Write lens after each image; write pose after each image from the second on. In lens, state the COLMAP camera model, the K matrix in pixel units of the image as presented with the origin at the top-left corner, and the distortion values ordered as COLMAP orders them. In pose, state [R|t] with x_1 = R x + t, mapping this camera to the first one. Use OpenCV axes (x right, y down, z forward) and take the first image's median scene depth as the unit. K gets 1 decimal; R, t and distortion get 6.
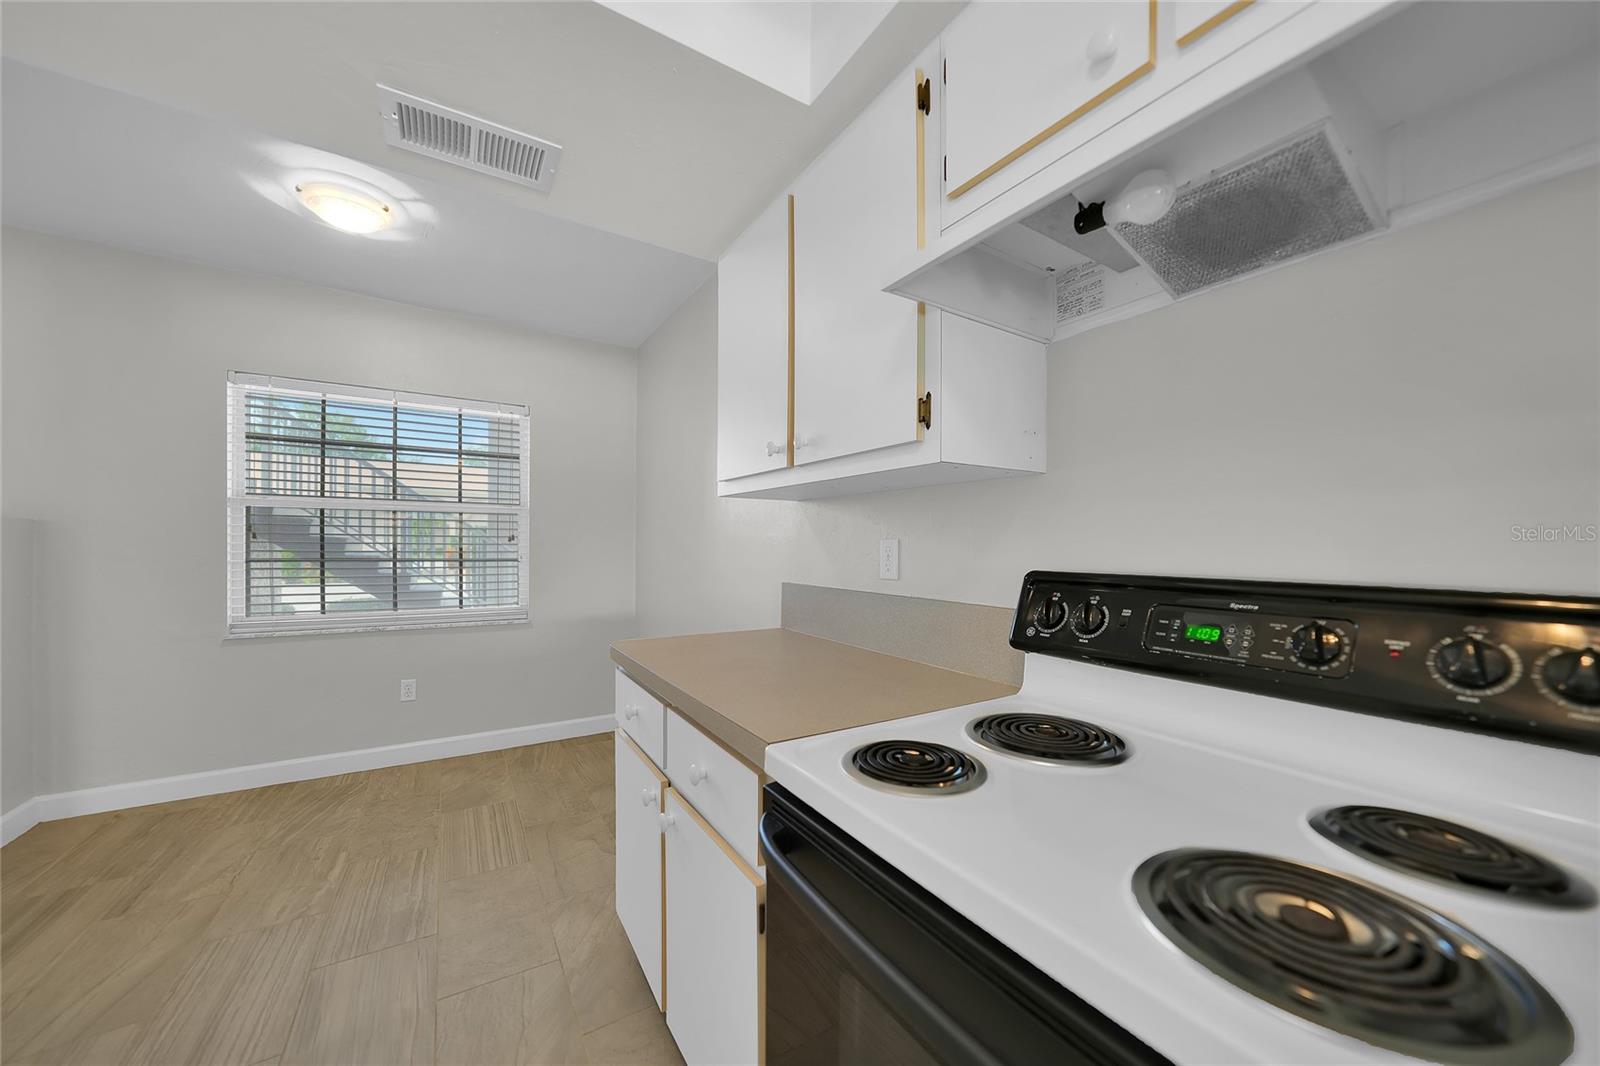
lens RADIAL K [[580.6, 0, 815.8], [0, 580.6, 553.7], [0, 0, 1]] dist [-0.019898, 0.004436]
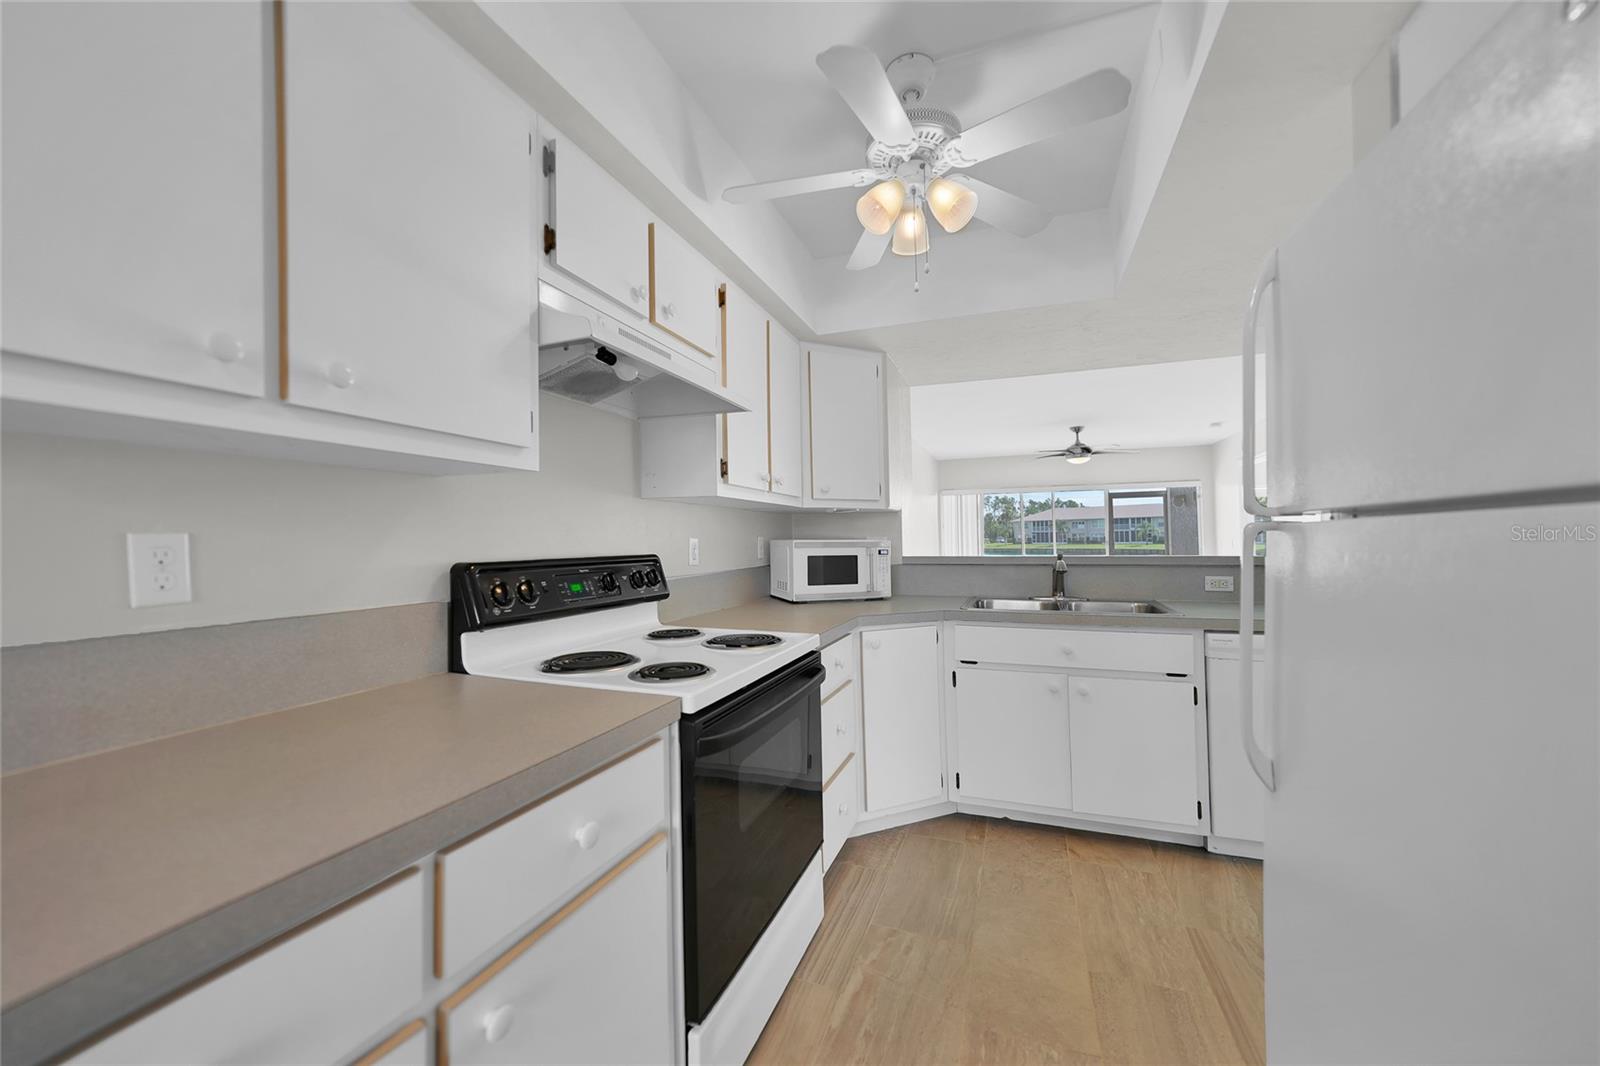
lens RADIAL K [[580.6, 0, 801.9], [0, 580.6, 530.0], [0, 0, 1]] dist [-0.019898, 0.004436]
pose [[-0.602034, 0.009267, 0.798417, -0.441217], [0.014567, 0.999894, -0.000621, -0.012257], [-0.798338, 0.011257, -0.602105, 0.536876]]
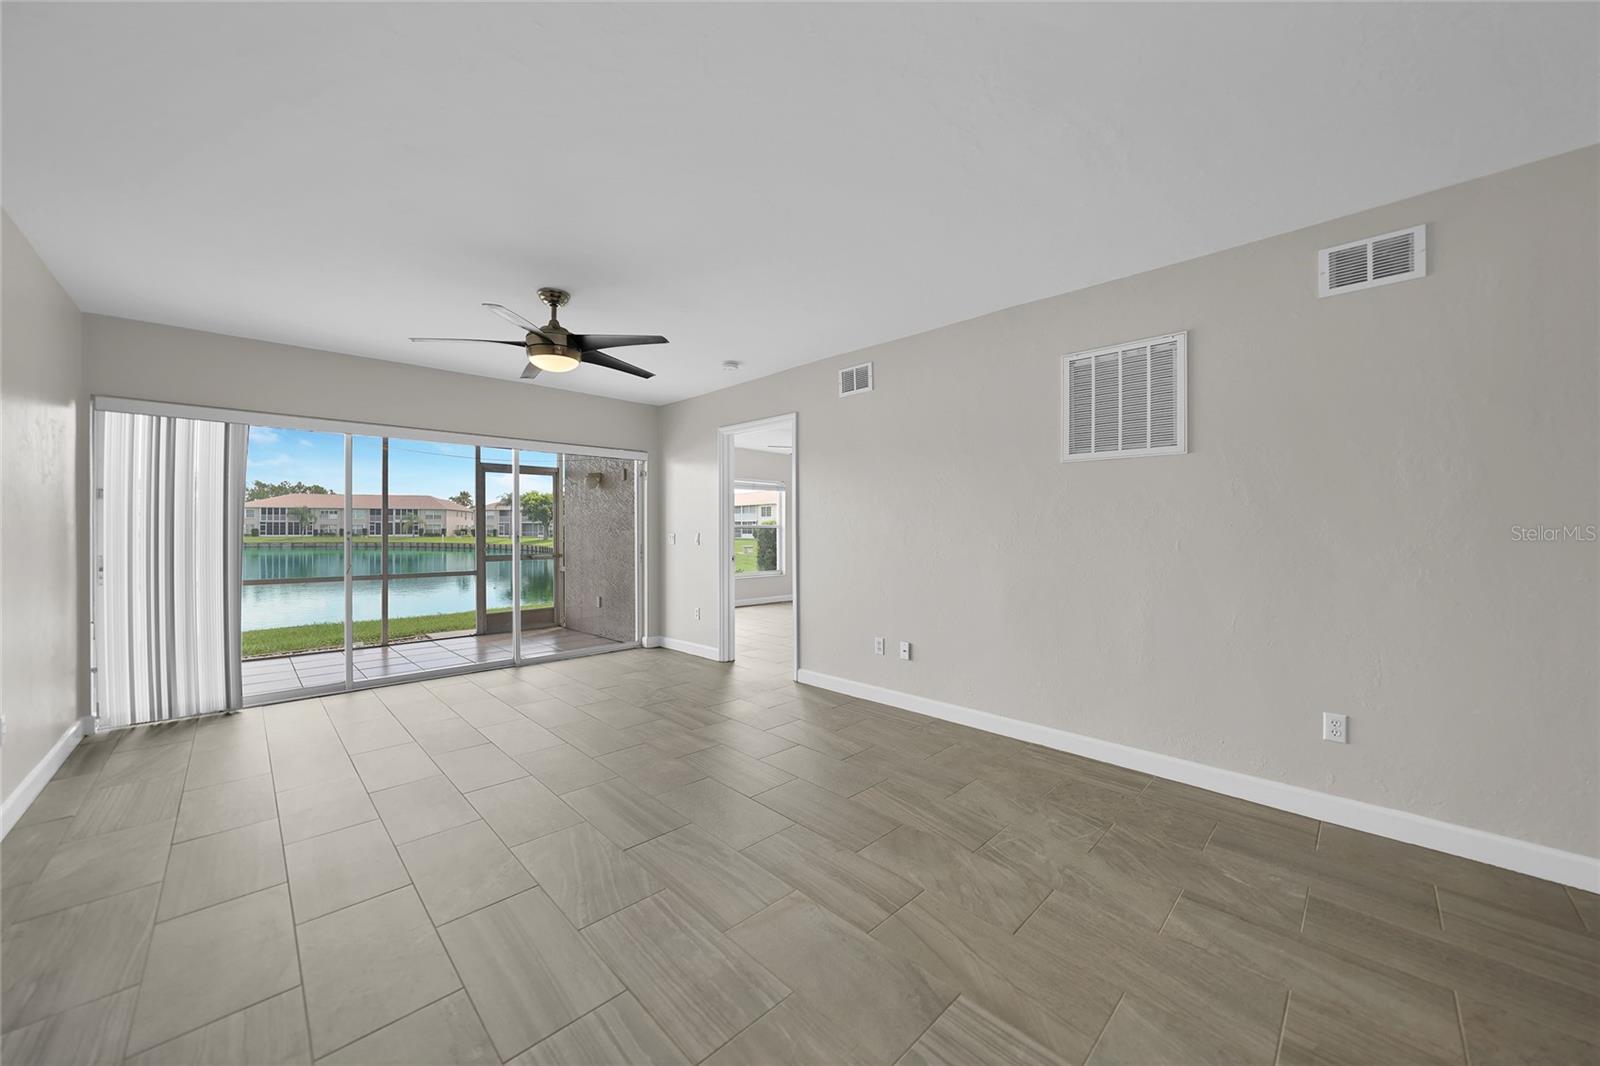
lens RADIAL K [[560.0, 0, 786.7], [0, 560.0, 529.3], [0, 0, 1]] dist [-0.011243, 0.001484]
pose [[-0.975773, -0.013258, -0.218385, 0.719143], [-0.015775, 0.999828, 0.009783, 0.021386], [0.218217, 0.012991, -0.975814, -0.839743]]
